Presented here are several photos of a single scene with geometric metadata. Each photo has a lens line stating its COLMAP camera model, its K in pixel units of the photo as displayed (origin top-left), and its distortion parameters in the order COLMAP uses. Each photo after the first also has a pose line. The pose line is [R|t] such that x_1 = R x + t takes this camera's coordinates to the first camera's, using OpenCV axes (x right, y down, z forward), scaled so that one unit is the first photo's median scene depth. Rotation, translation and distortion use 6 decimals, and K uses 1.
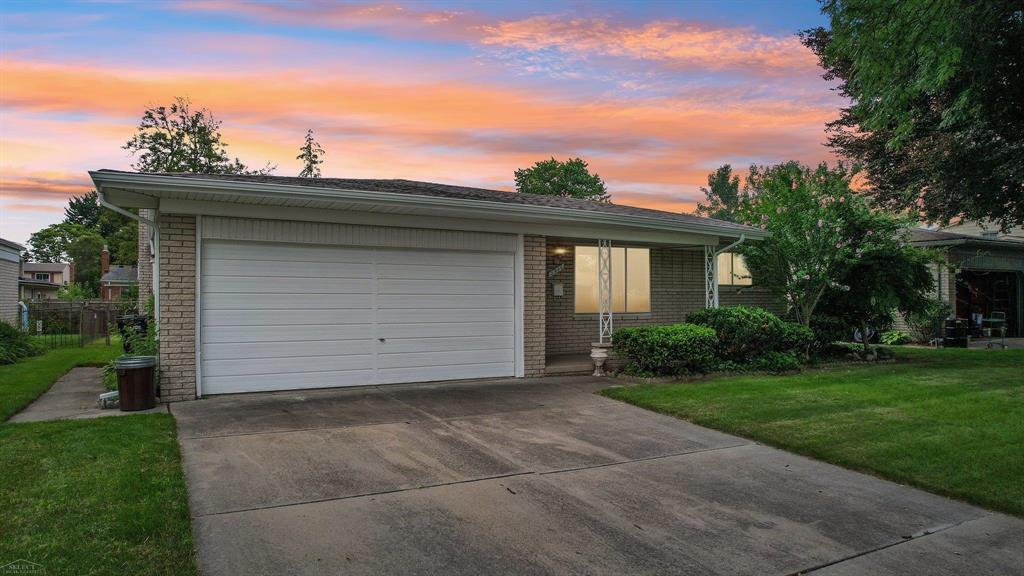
lens RADIAL K [[661.9, 0, 511.6], [0, 661.9, 294.4], [0, 0, 1]] dist [-0.078371, 0.066618]
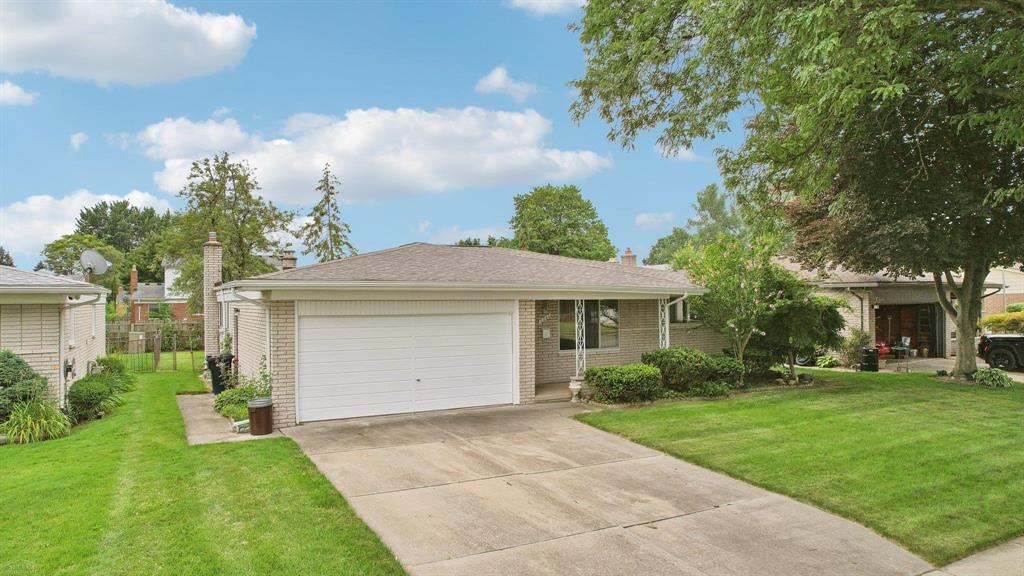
lens RADIAL K [[661.9, 0, 511.6], [0, 661.9, 294.4], [0, 0, 1]] dist [-0.078371, 0.066618]
pose [[0.999982, -0.005856, -0.000881, 0.006207], [0.005854, 0.999979, -0.002692, -0.126459], [0.000897, 0.002686, 0.999996, -0.473471]]
